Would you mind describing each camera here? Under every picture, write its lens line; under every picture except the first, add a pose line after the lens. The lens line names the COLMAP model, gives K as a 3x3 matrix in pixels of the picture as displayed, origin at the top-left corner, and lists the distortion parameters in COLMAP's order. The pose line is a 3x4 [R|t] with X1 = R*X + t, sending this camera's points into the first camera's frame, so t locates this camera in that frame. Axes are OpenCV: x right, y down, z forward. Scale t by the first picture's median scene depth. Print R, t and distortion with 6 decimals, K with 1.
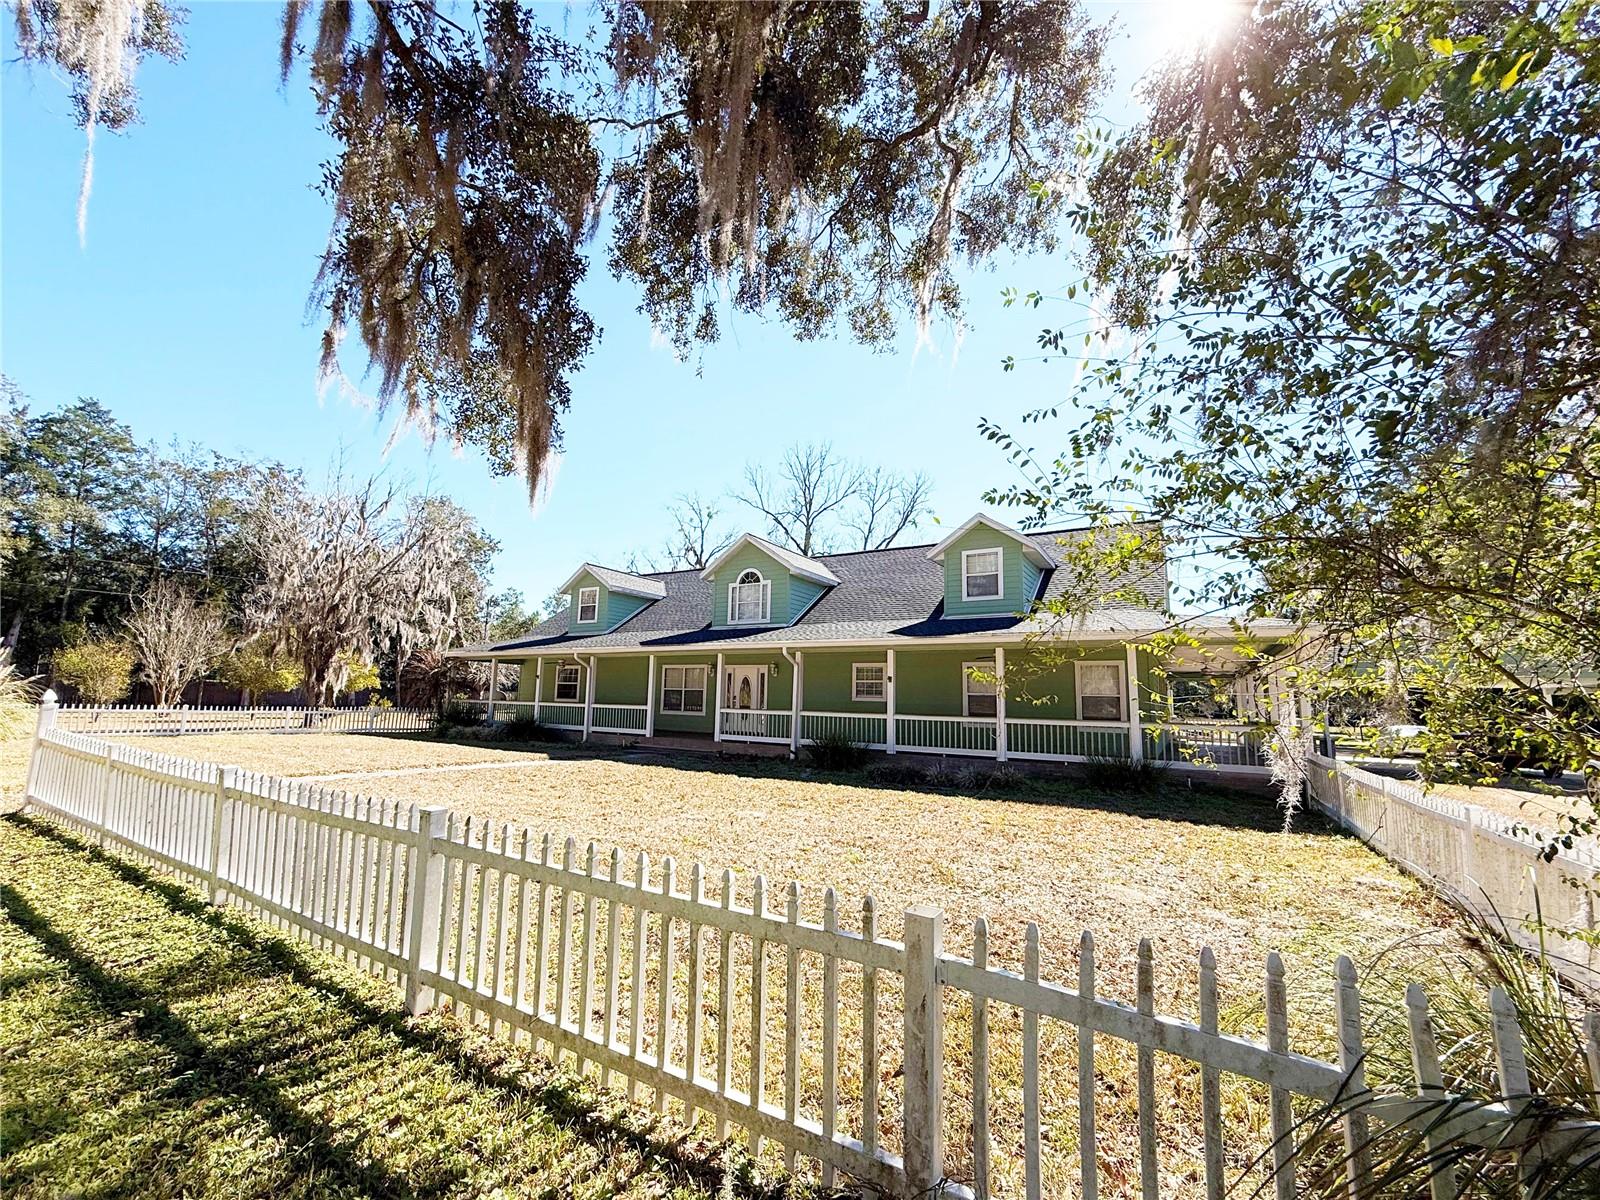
lens RADIAL K [[673.2, 0, 776.9], [0, 673.2, 620.0], [0, 0, 1]] dist [0.000420, -0.000034]
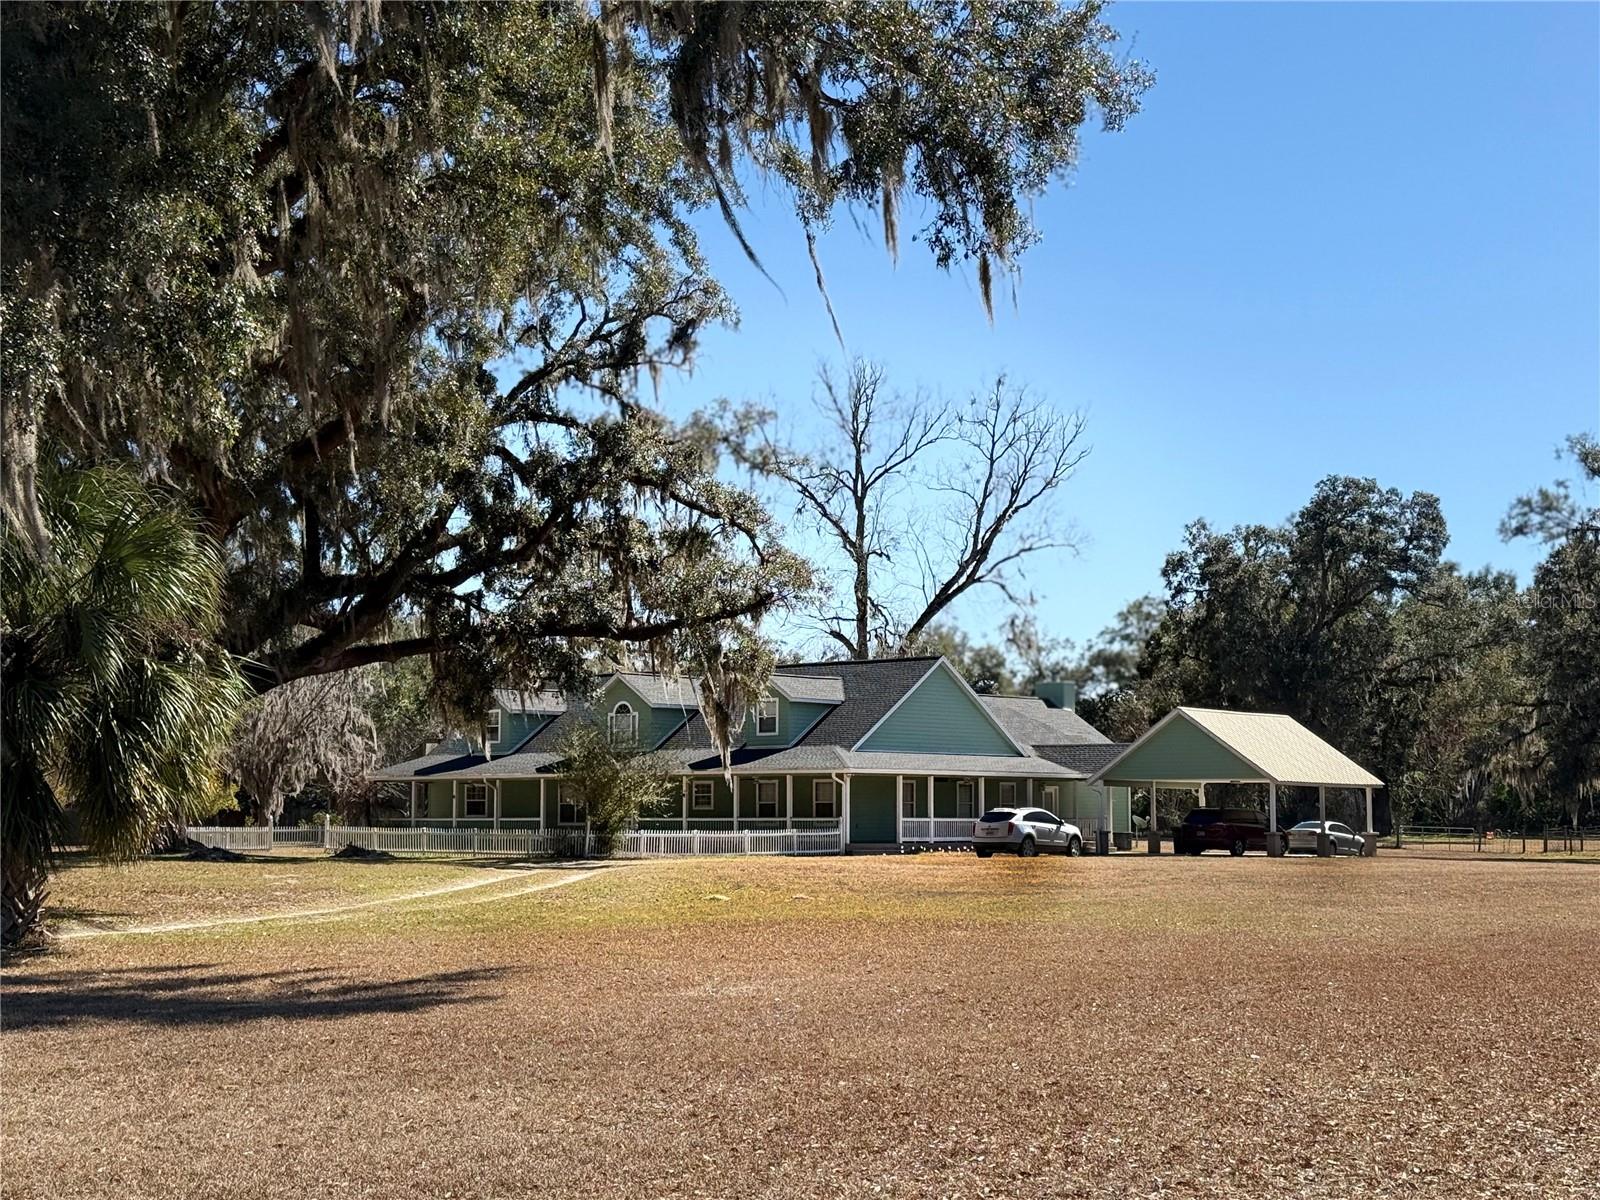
lens RADIAL K [[2288.8, 0, 800.0], [0, 2288.8, 600.0], [0, 0, 1]] dist [0.141318, 0.109805]
pose [[0.990813, -0.038505, -0.129645, 0.901810], [0.041250, 0.998977, 0.018550, -0.356824], [0.128798, -0.023727, 0.991387, -3.344545]]
